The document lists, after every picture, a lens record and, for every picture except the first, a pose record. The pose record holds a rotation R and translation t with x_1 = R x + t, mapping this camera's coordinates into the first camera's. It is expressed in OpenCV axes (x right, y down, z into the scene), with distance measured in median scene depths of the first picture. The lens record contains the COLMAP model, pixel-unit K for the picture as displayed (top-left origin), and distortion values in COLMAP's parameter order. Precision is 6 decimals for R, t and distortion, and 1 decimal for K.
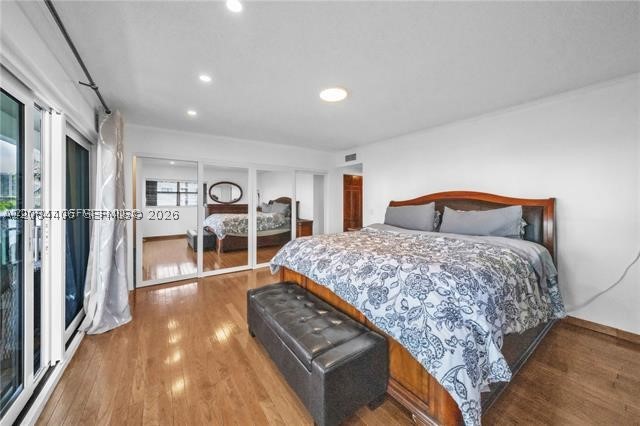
lens RADIAL K [[227.1, 0, 310.8], [0, 227.1, 199.3], [0, 0, 1]] dist [-0.000050, 0.000011]
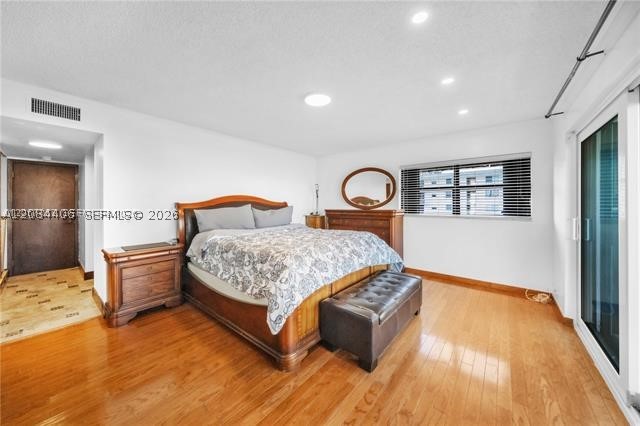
lens RADIAL K [[227.1, 0, 312.7], [0, 227.1, 204.8], [0, 0, 1]] dist [-0.000050, 0.000011]
pose [[-0.283296, -0.003725, 0.959025, -0.718507], [-0.009106, 0.999958, 0.001195, 0.011620], [-0.958989, -0.008394, -0.283318, 1.064737]]
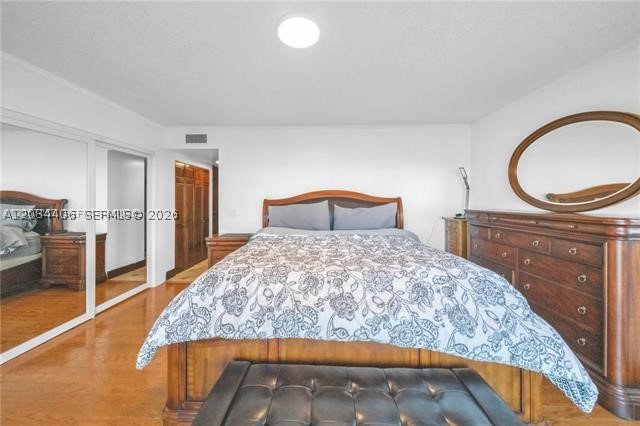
lens RADIAL K [[227.1, 0, 317.9], [0, 227.1, 201.4], [0, 0, 1]] dist [-0.000050, 0.000011]
pose [[0.584224, -0.006080, 0.811570, -0.306339], [-0.005168, 0.999924, 0.011211, 0.005586], [-0.811576, -0.010744, 0.584148, 0.464816]]
